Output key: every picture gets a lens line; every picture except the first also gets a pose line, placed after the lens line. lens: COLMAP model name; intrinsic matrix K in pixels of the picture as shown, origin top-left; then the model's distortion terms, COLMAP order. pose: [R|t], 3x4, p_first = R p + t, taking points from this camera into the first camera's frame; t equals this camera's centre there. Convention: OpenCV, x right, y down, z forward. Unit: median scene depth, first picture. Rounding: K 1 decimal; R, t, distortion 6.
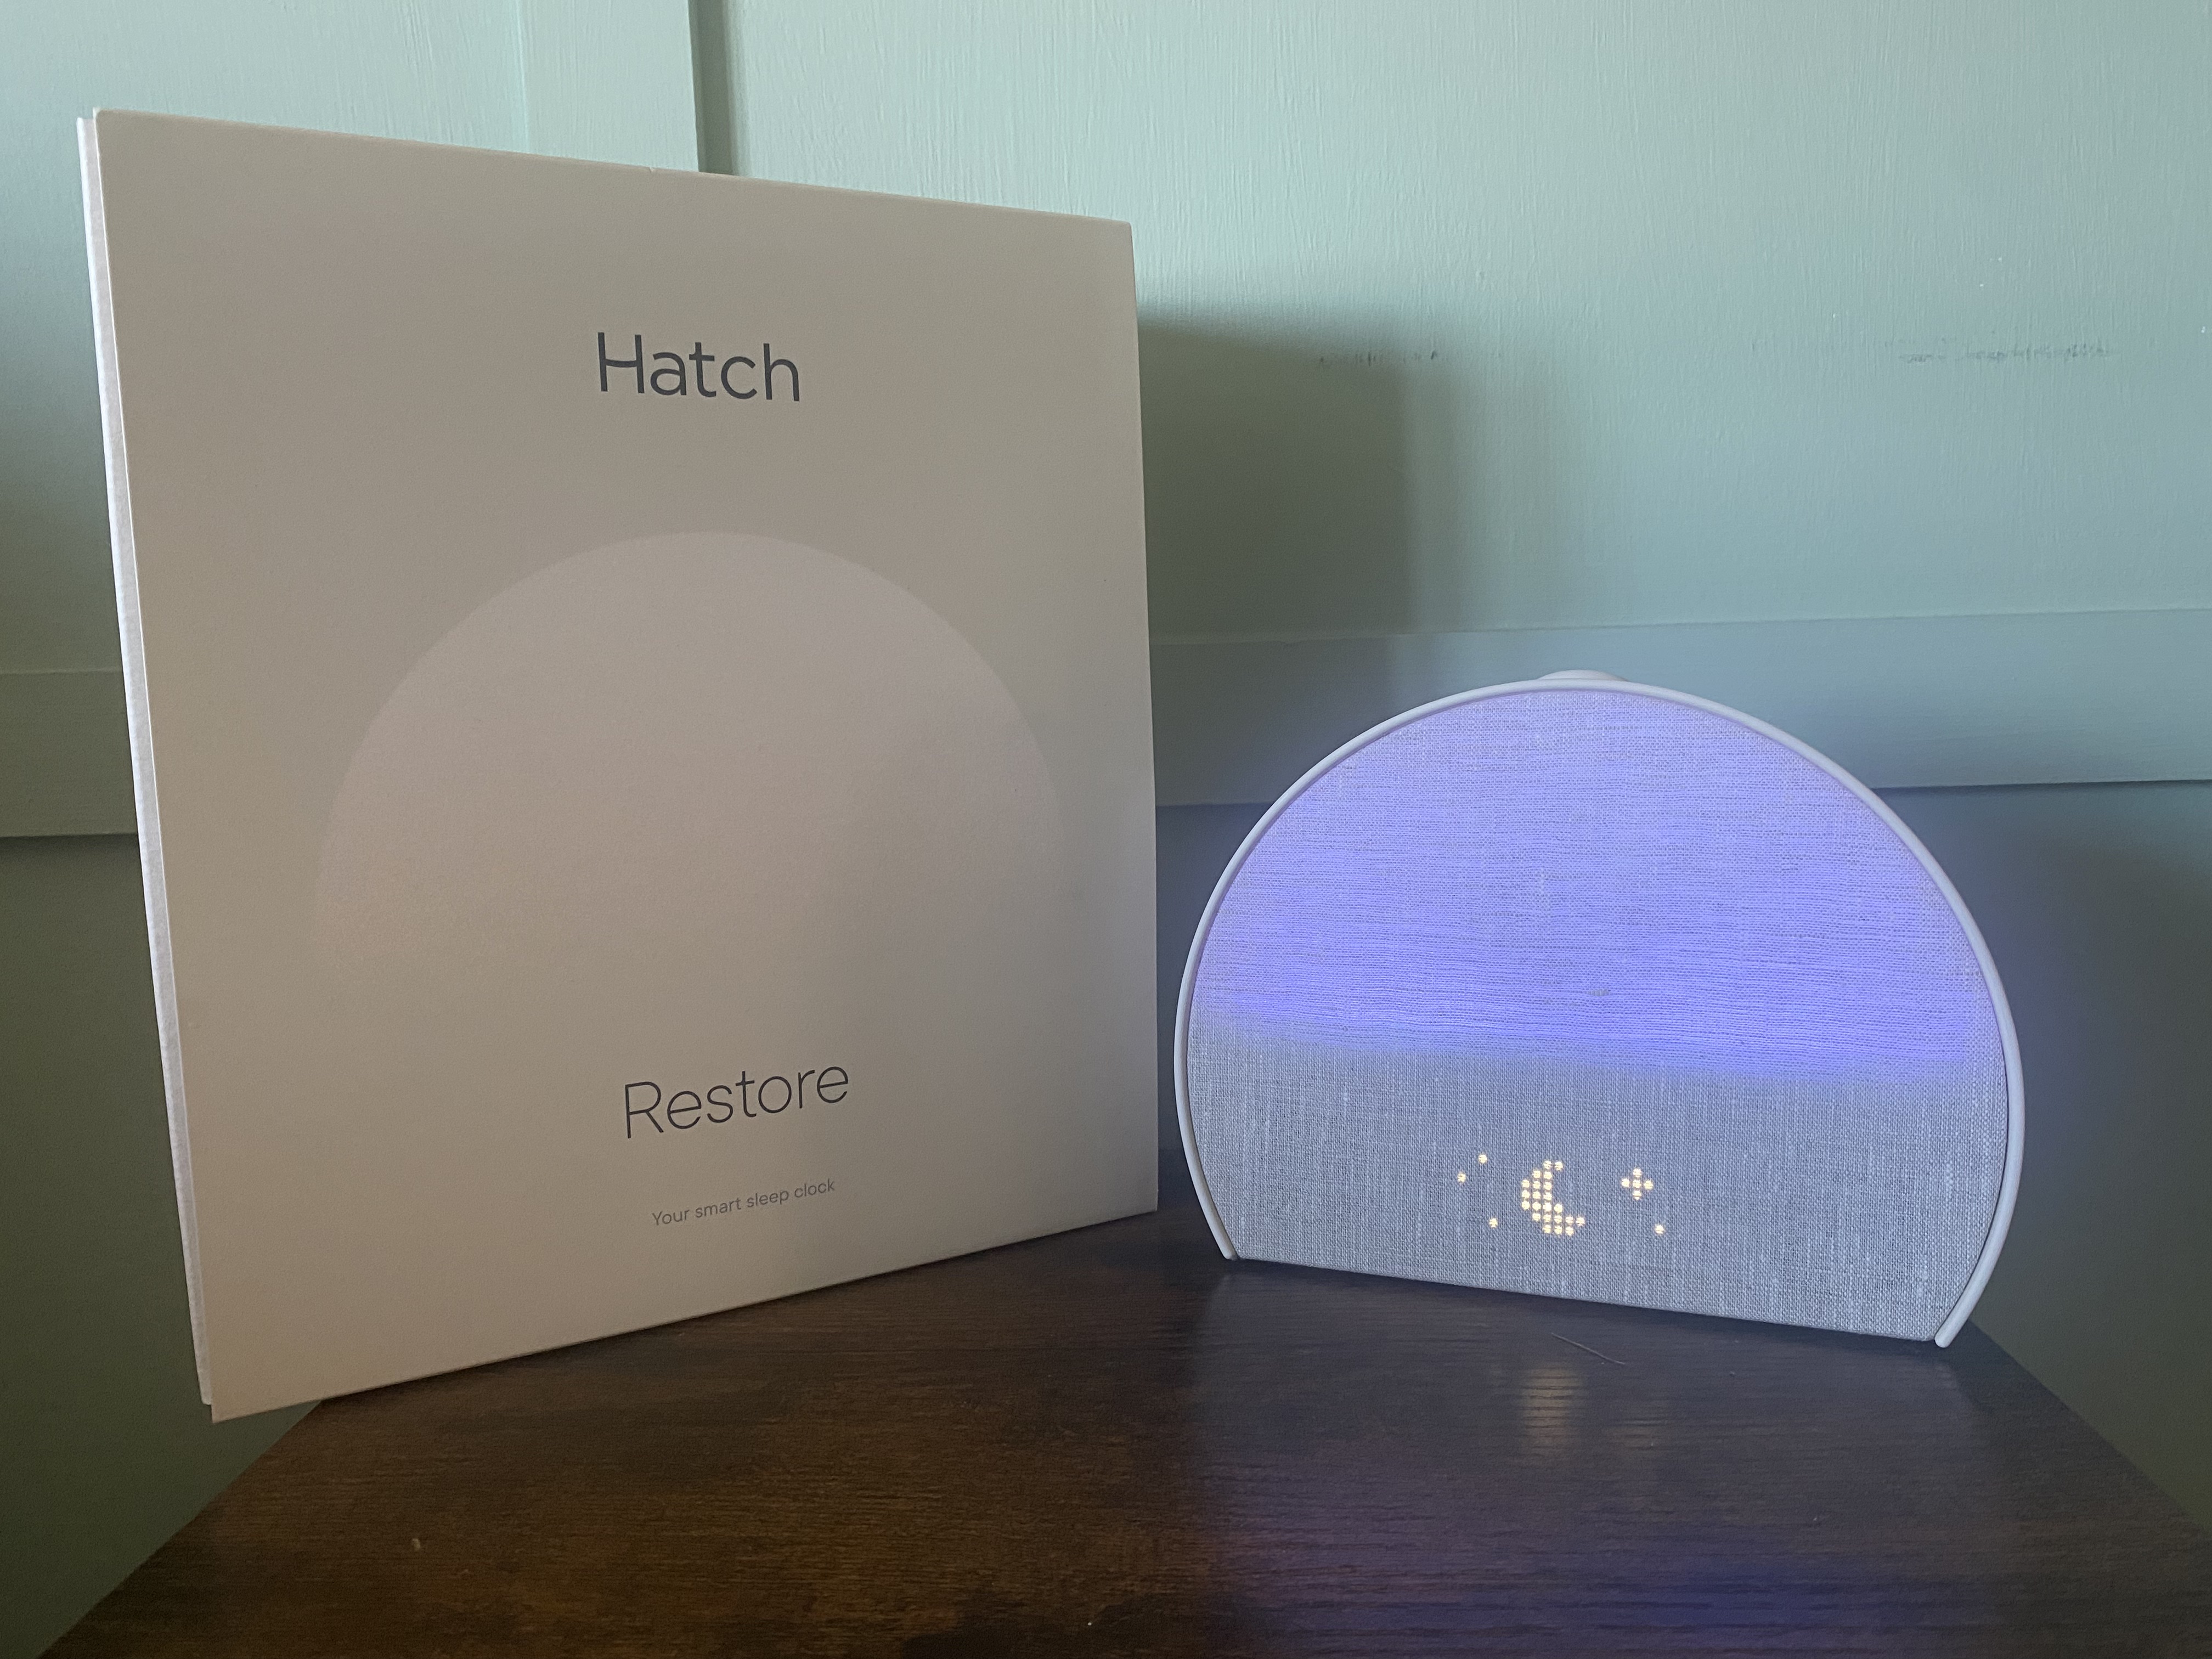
lens RADIAL K [[1690.4, 0, 1094.8], [0, 1690.4, 831.8], [0, 0, 1]] dist [-0.007428, -0.006017]
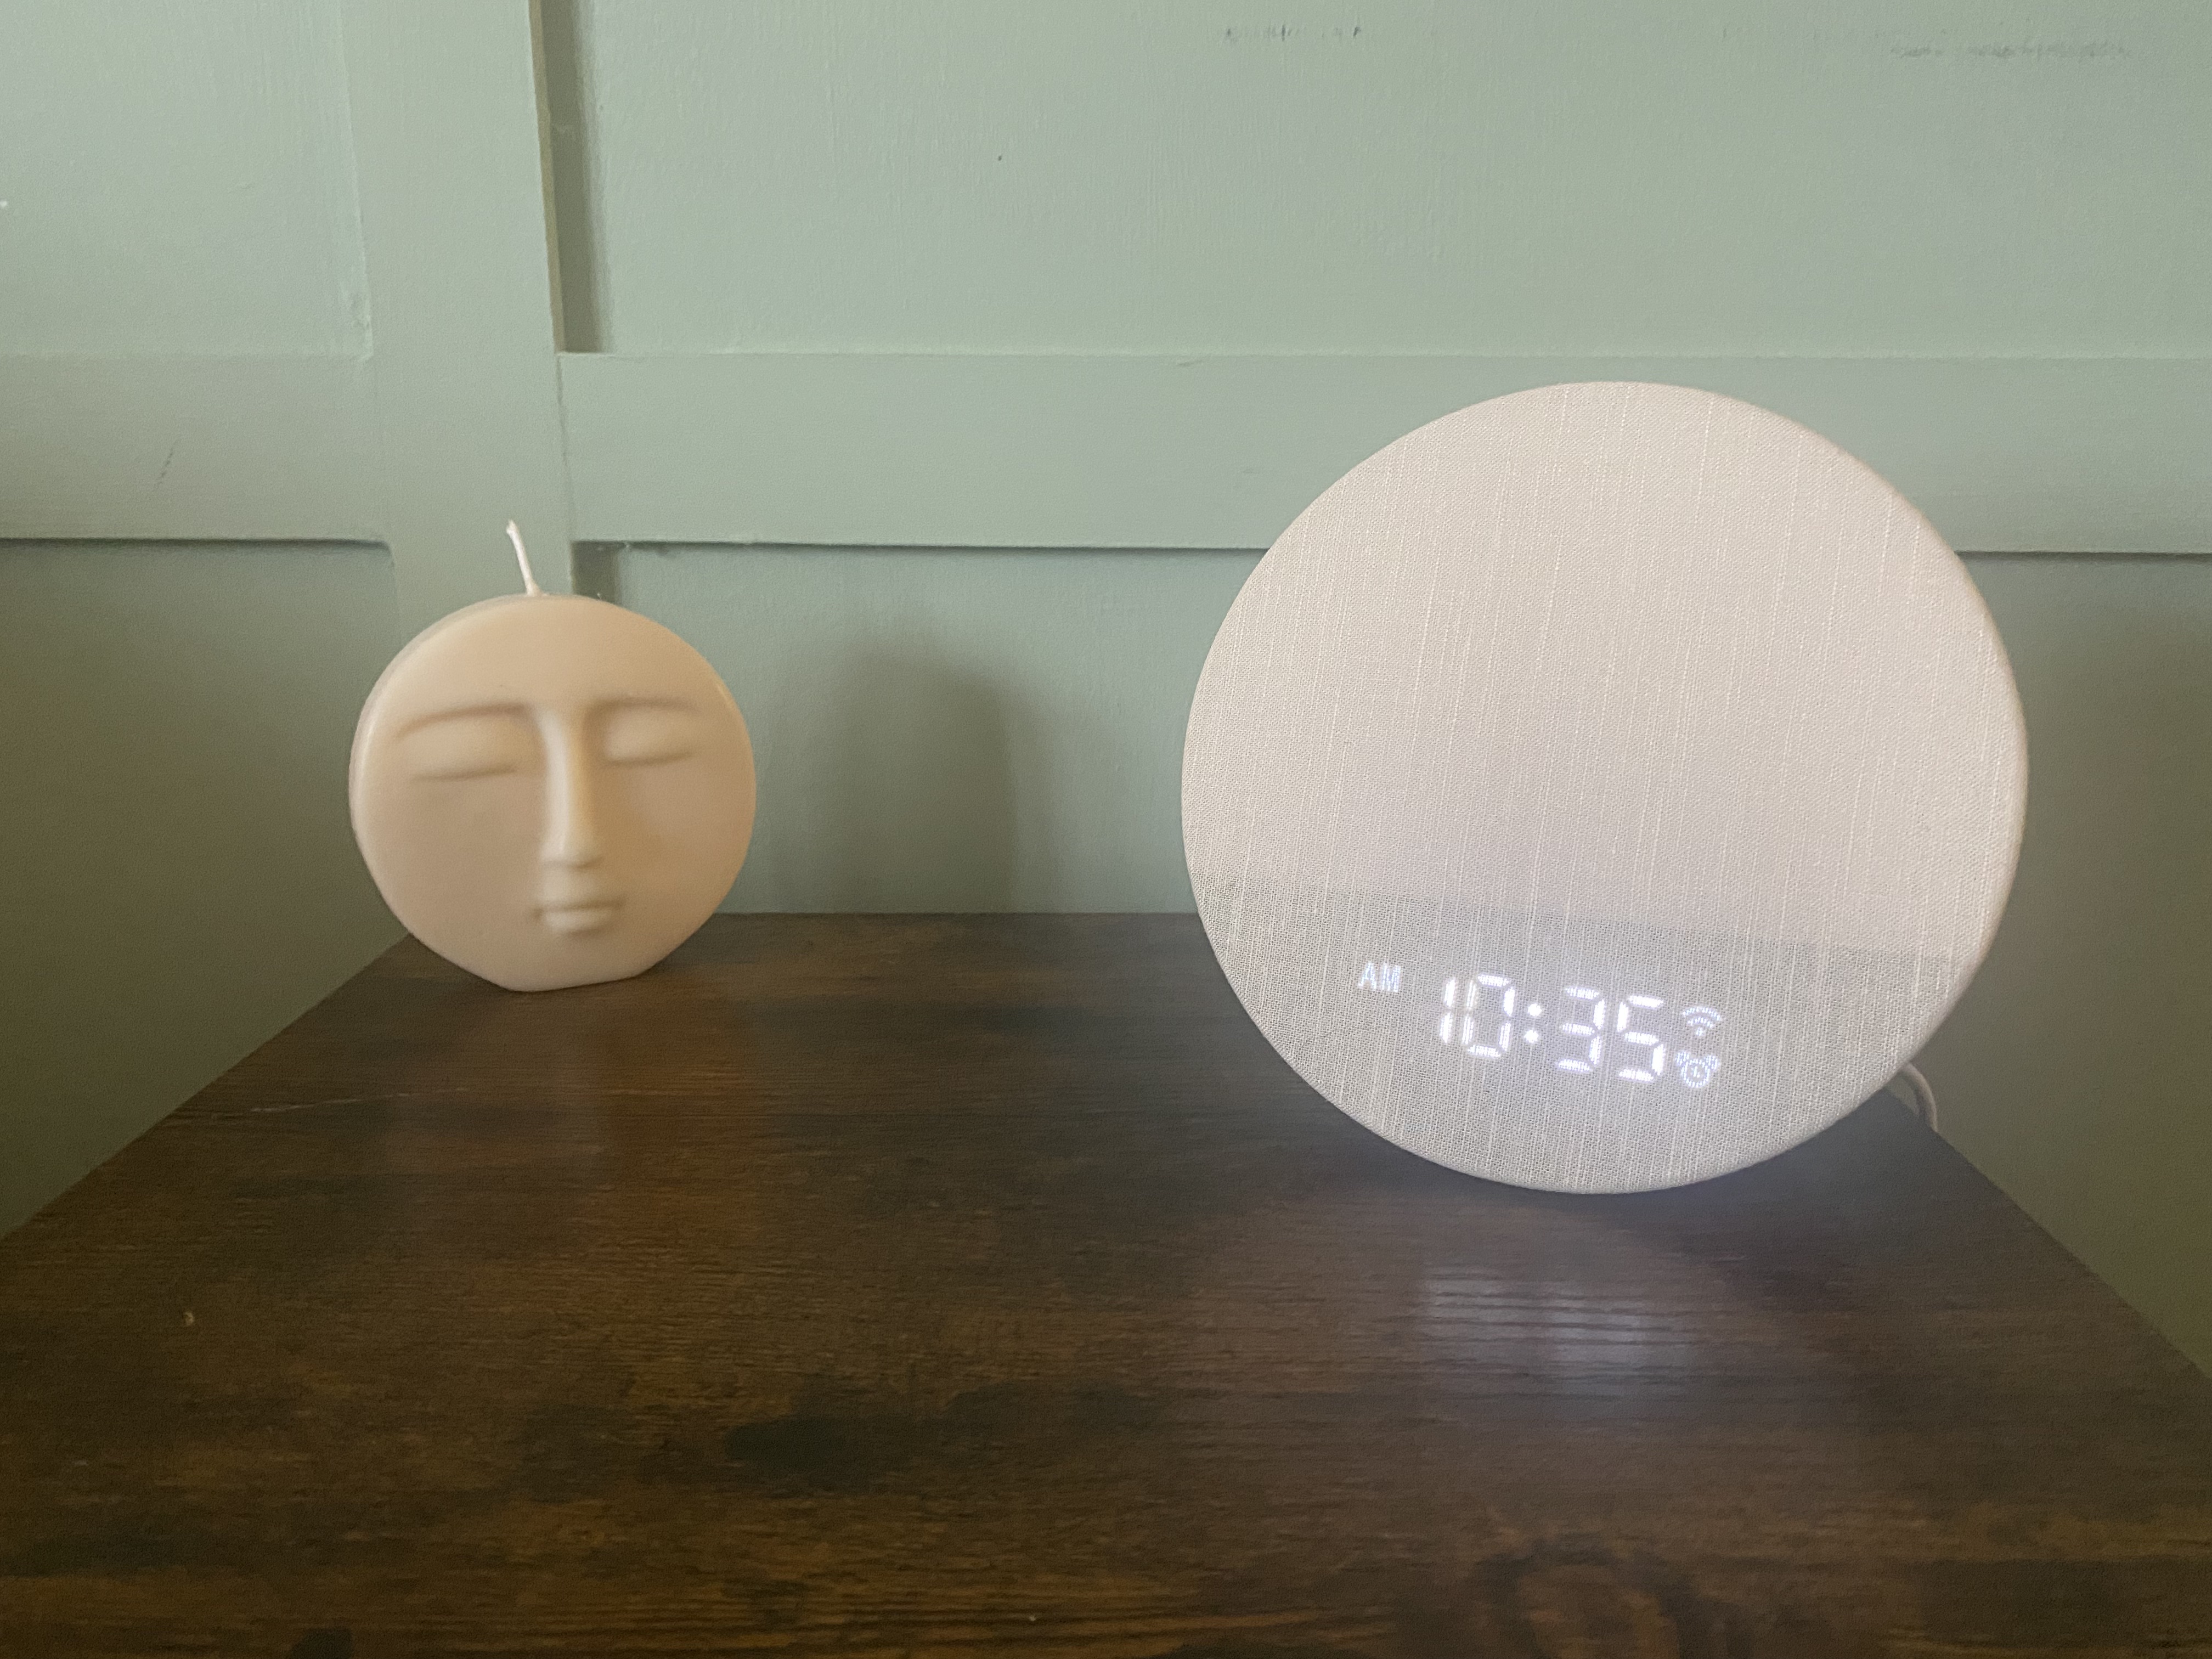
lens RADIAL K [[1690.4, 0, 1095.7], [0, 1690.4, 832.1], [0, 0, 1]] dist [-0.007428, -0.006017]
pose [[0.998722, 0.020890, 0.046031, 0.024516], [-0.026682, 0.991280, 0.129041, 0.033000], [-0.042934, -0.130104, 0.990570, 0.108178]]
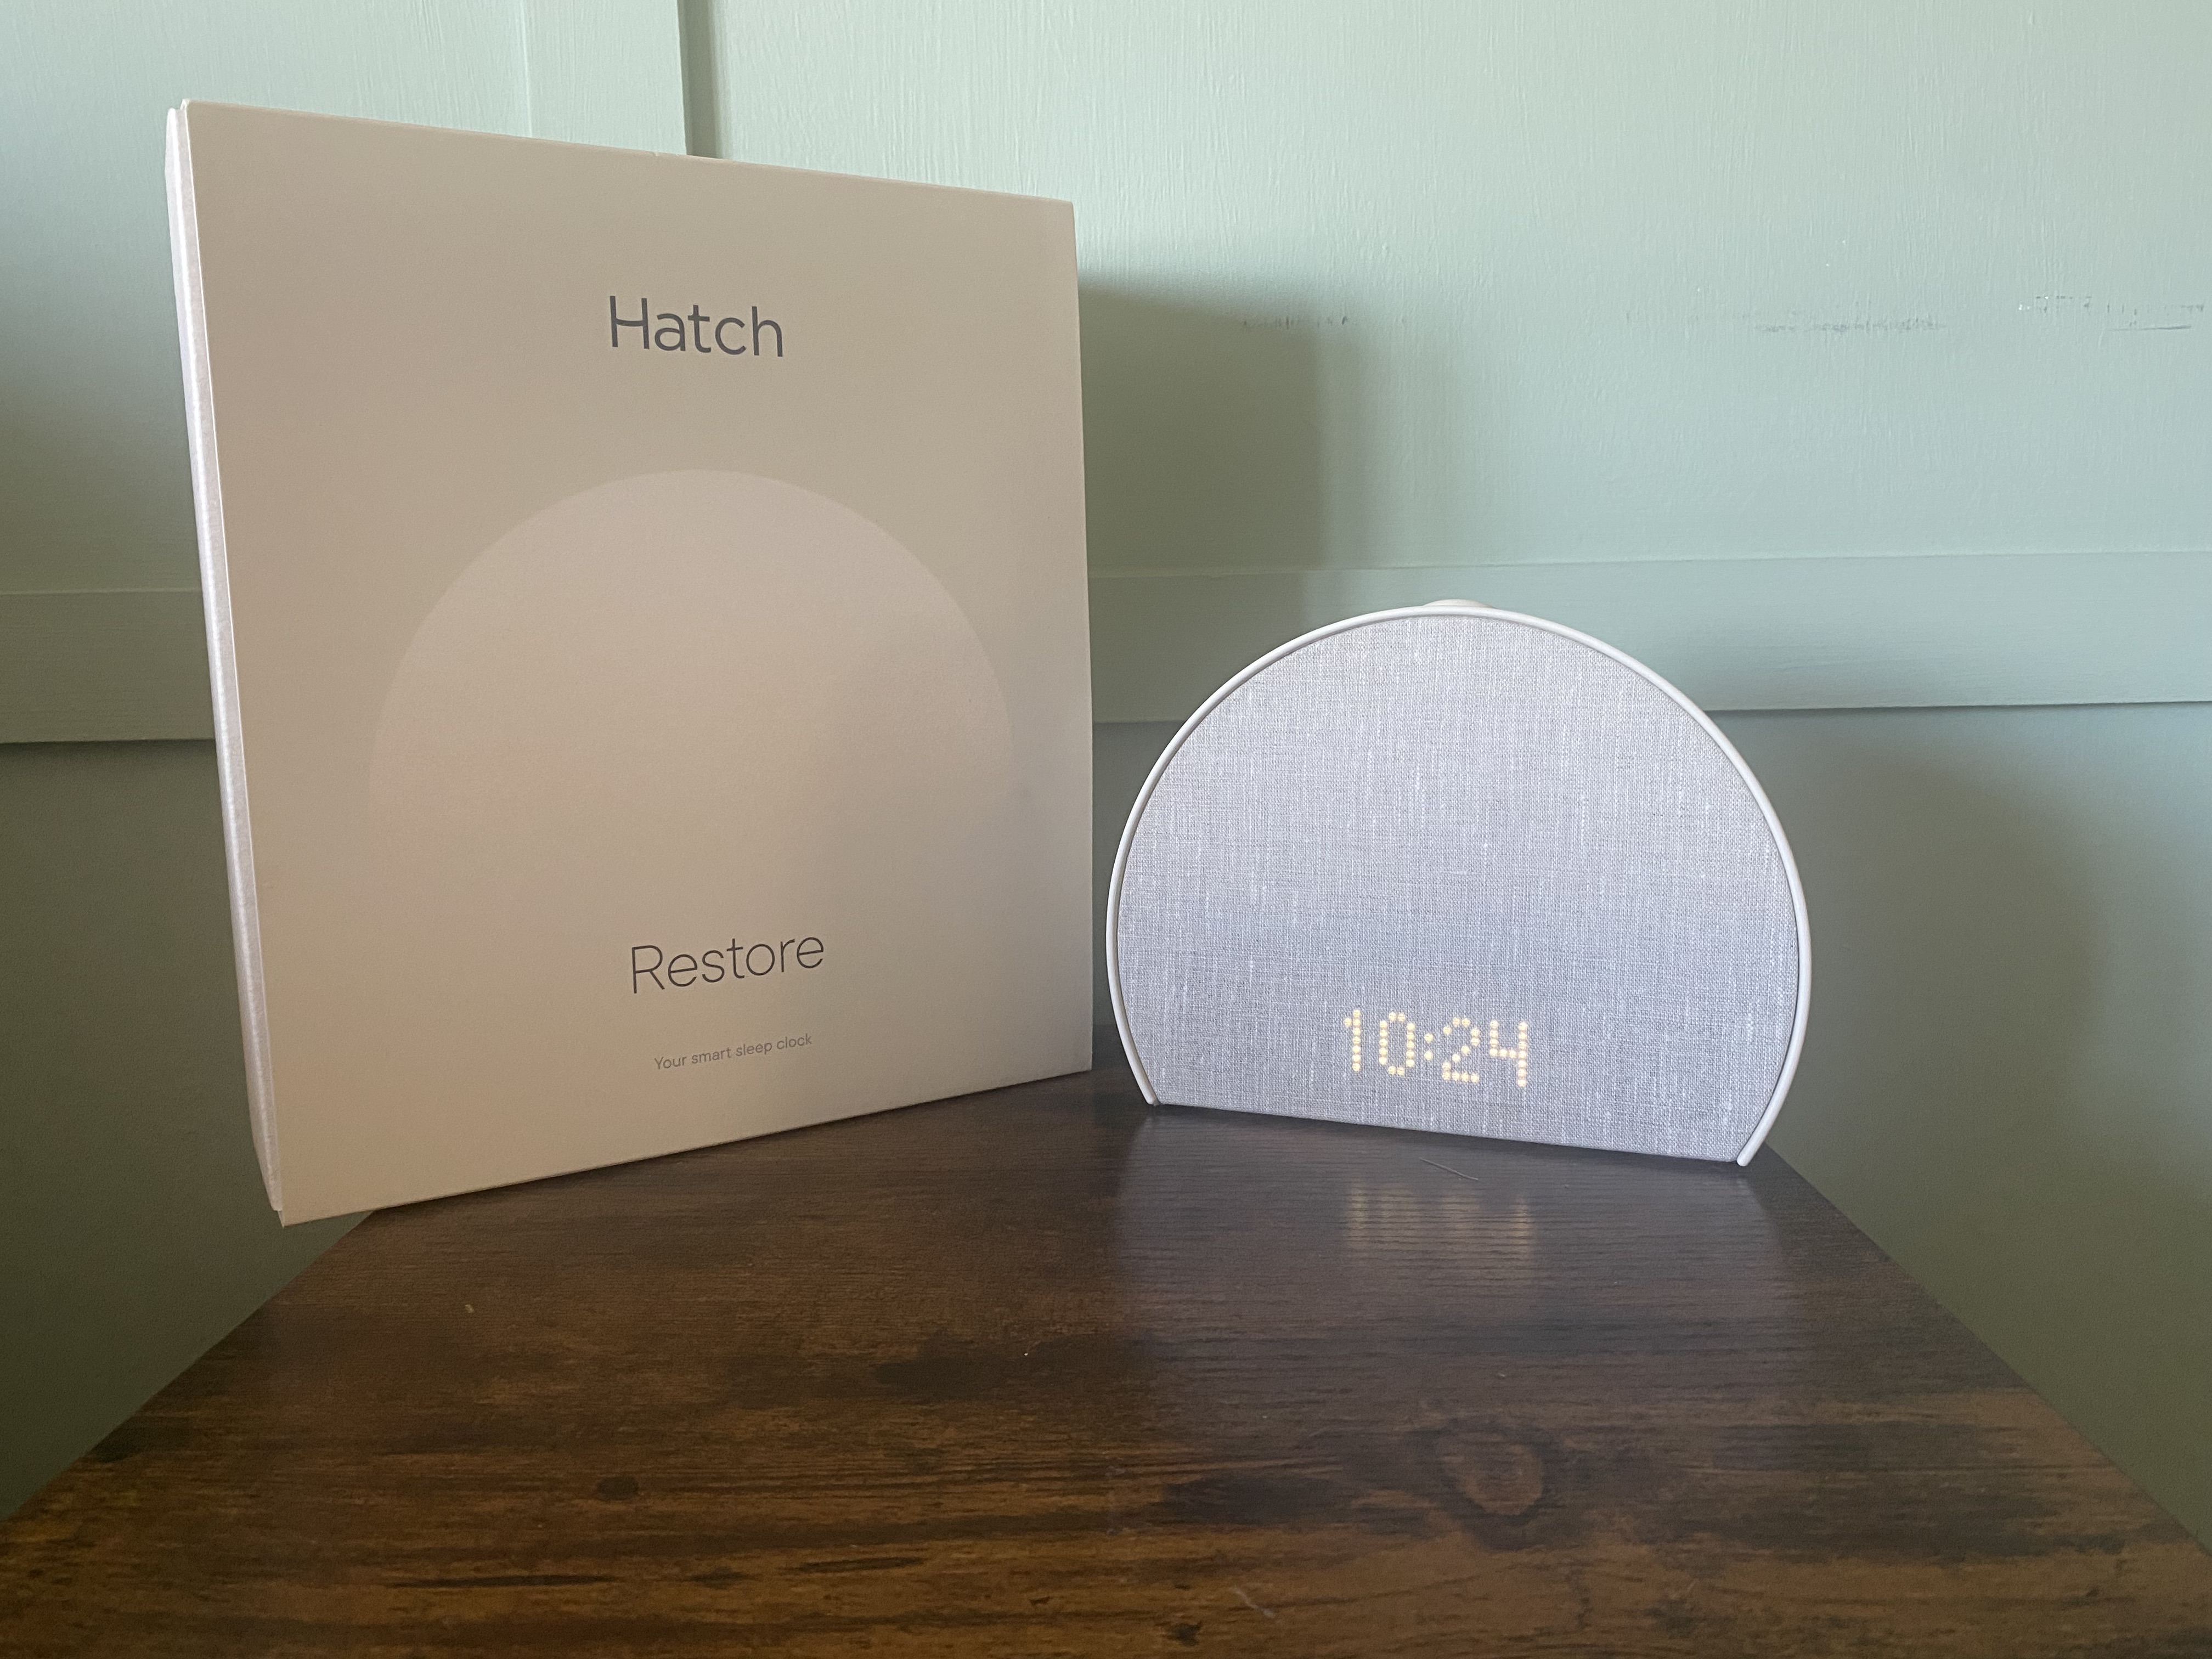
lens RADIAL K [[1690.4, 0, 1098.4], [0, 1690.4, 818.8], [0, 0, 1]] dist [-0.007428, -0.006017]
pose [[0.999521, 0.006011, 0.030375, 0.007505], [-0.006717, 0.999708, 0.023207, 0.033850], [-0.030226, -0.023400, 0.999269, -0.176842]]
